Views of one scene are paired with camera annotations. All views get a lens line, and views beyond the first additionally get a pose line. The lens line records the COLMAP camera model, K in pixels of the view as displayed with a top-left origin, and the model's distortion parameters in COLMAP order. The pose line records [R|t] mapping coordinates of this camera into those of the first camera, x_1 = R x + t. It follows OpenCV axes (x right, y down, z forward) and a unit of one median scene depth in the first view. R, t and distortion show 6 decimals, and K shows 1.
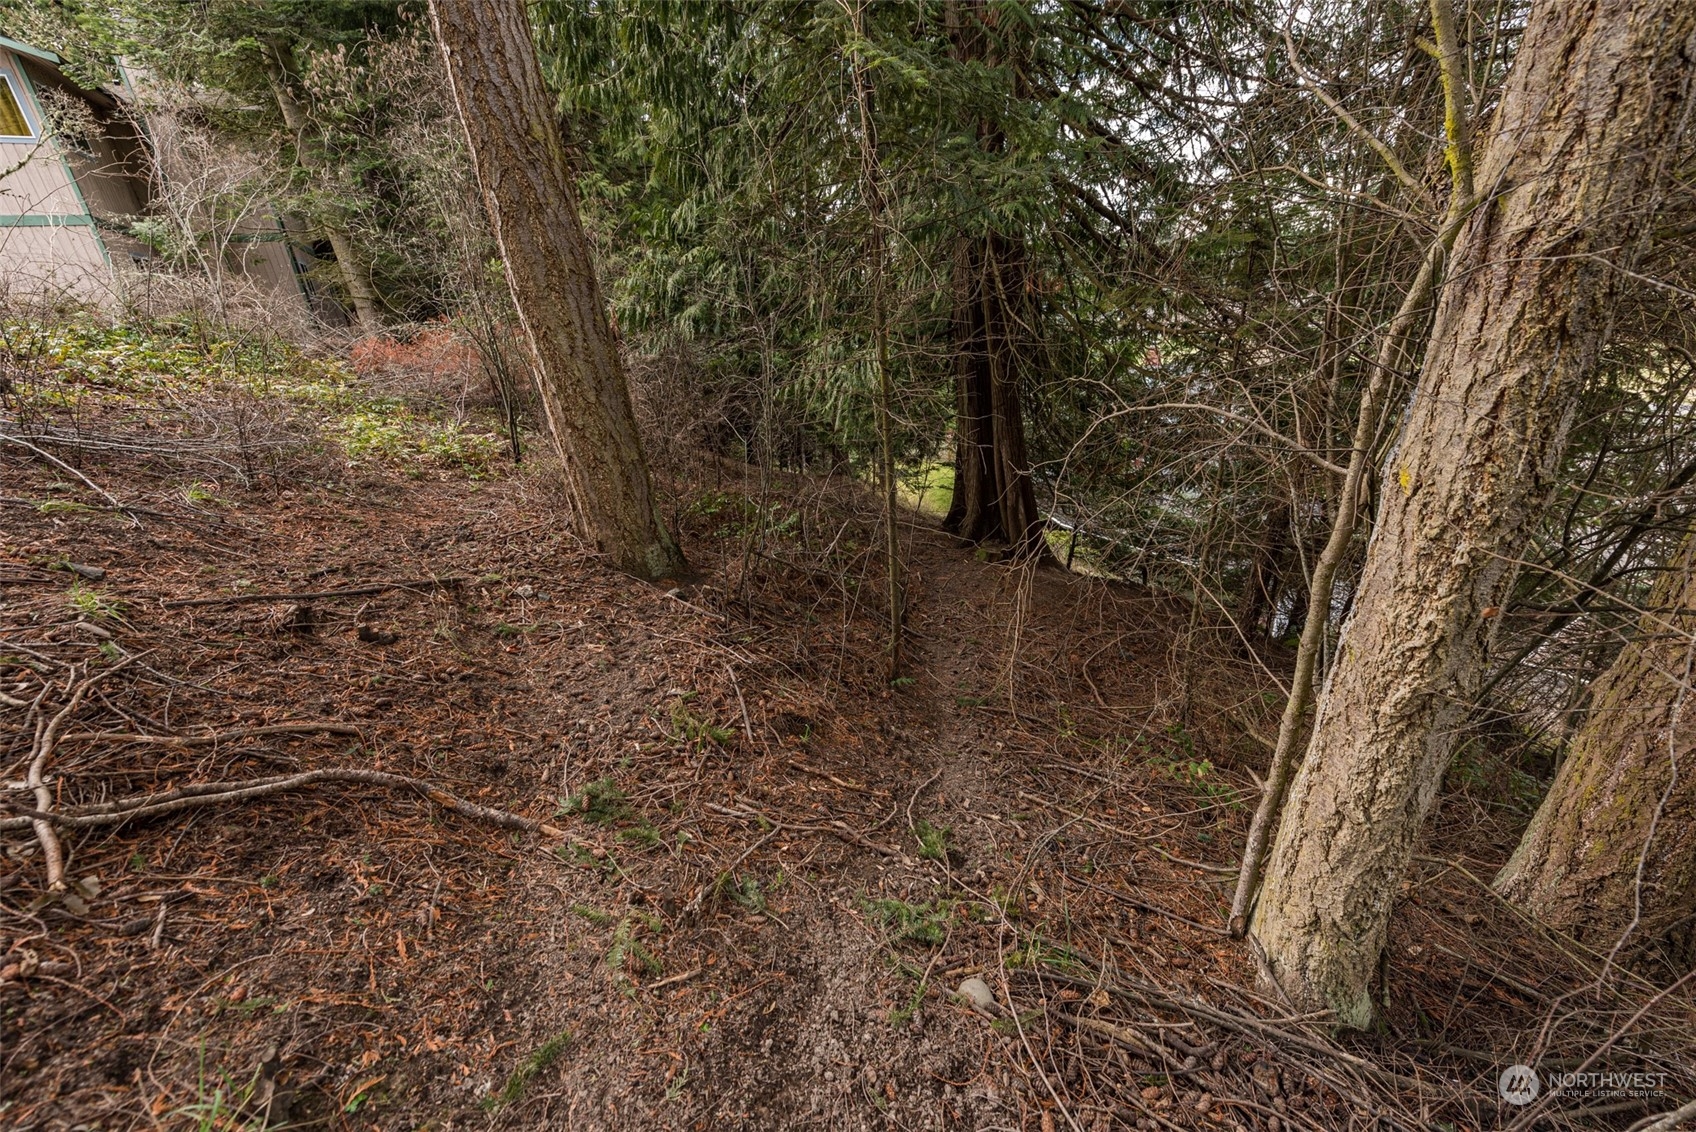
lens RADIAL K [[660.3, 0, 844.4], [0, 660.3, 567.3], [0, 0, 1]] dist [0.017196, -0.005164]
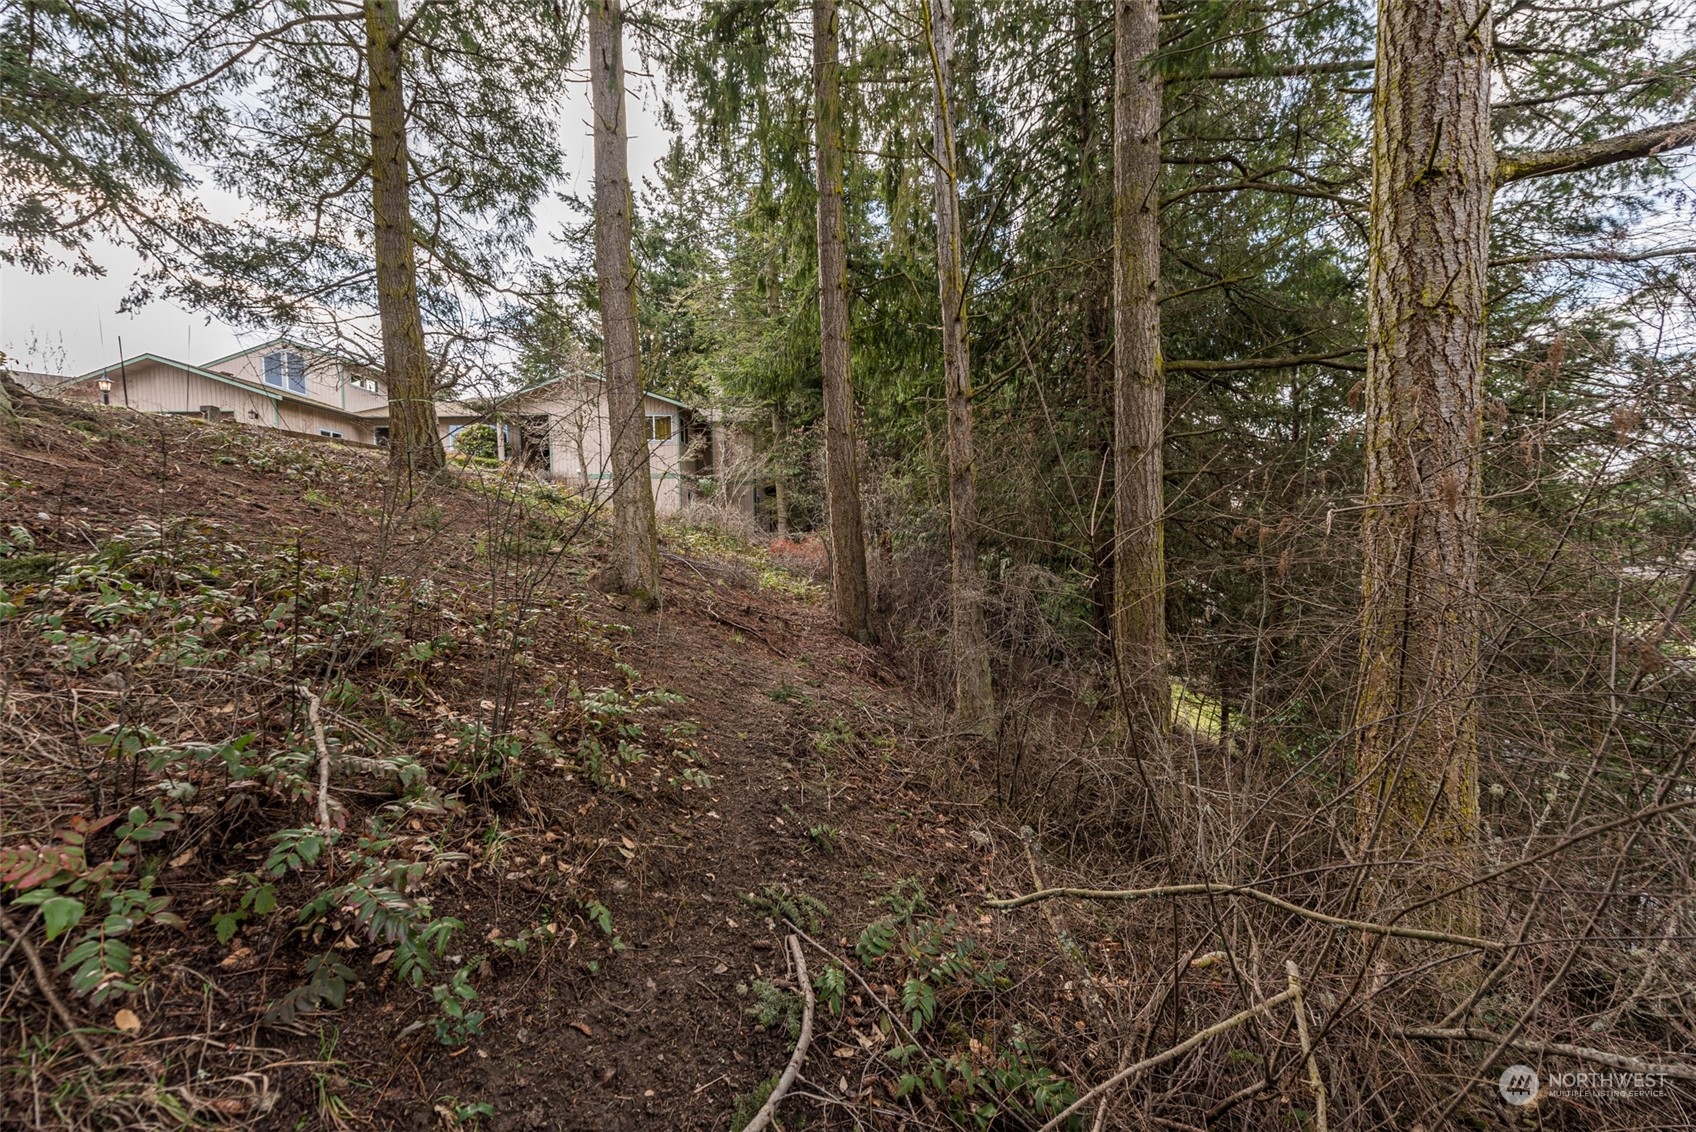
lens RADIAL K [[660.3, 0, 844.4], [0, 660.3, 567.3], [0, 0, 1]] dist [0.017196, -0.005164]
pose [[0.879153, 0.085945, -0.468724, 0.323930], [-0.228386, 0.939272, -0.256142, 0.167734], [0.418245, 0.332238, 0.845392, -0.471197]]
